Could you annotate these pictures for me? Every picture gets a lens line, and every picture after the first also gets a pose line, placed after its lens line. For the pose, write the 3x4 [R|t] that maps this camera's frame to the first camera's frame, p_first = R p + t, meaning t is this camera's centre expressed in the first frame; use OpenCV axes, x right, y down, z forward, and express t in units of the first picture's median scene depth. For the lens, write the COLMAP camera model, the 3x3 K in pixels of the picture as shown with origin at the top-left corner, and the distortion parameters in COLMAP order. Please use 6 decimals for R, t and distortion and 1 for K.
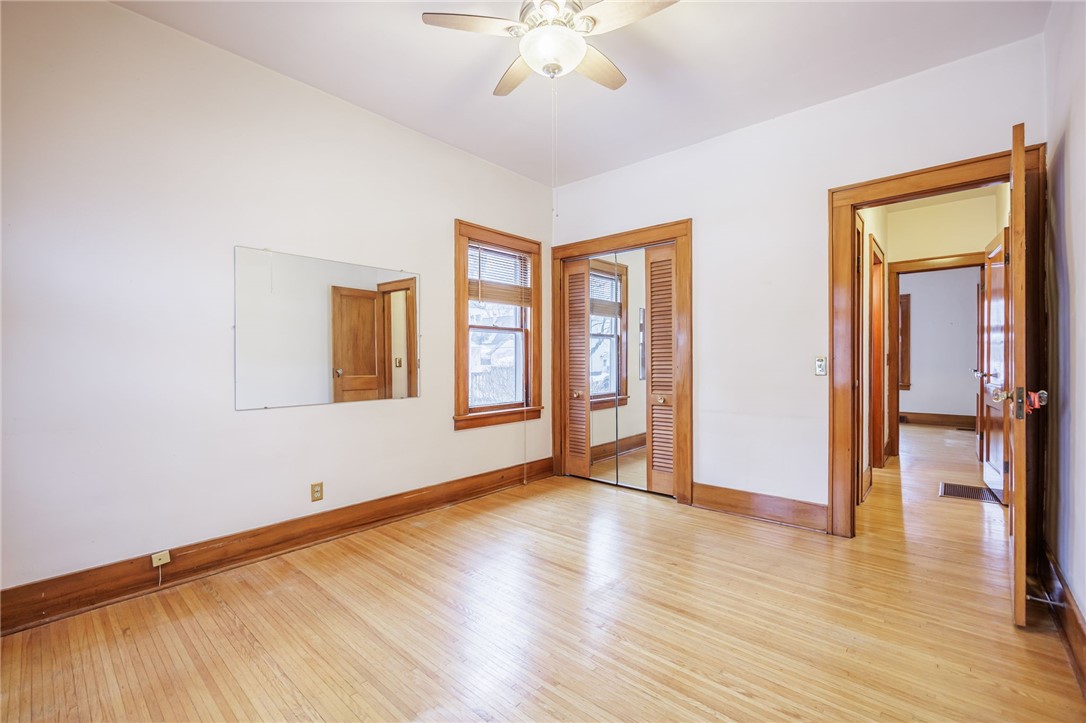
lens RADIAL K [[471.5, 0, 540.7], [0, 471.5, 356.1], [0, 0, 1]] dist [-0.004092, -0.000573]
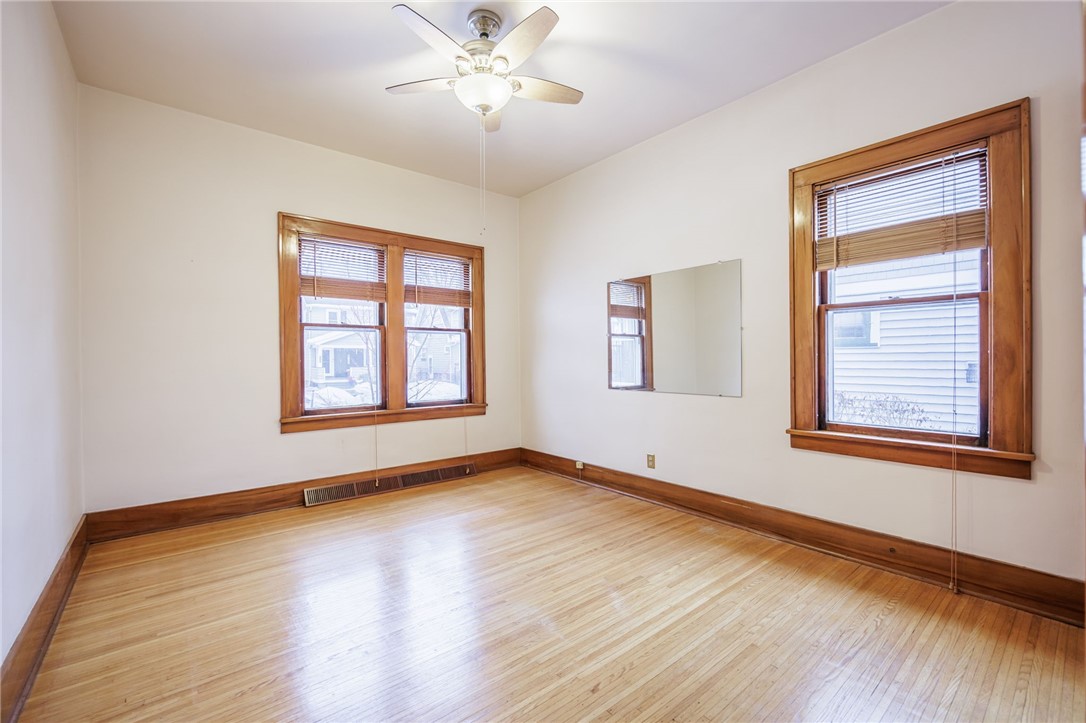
lens RADIAL K [[460.2, 0, 552.0], [0, 460.2, 359.8], [0, 0, 1]] dist [-0.001479, 0.000149]
pose [[-0.140031, -0.000228, -0.990147, 0.725102], [0.004033, 0.999992, -0.000800, 0.018099], [0.990139, -0.004105, -0.140029, 0.855271]]
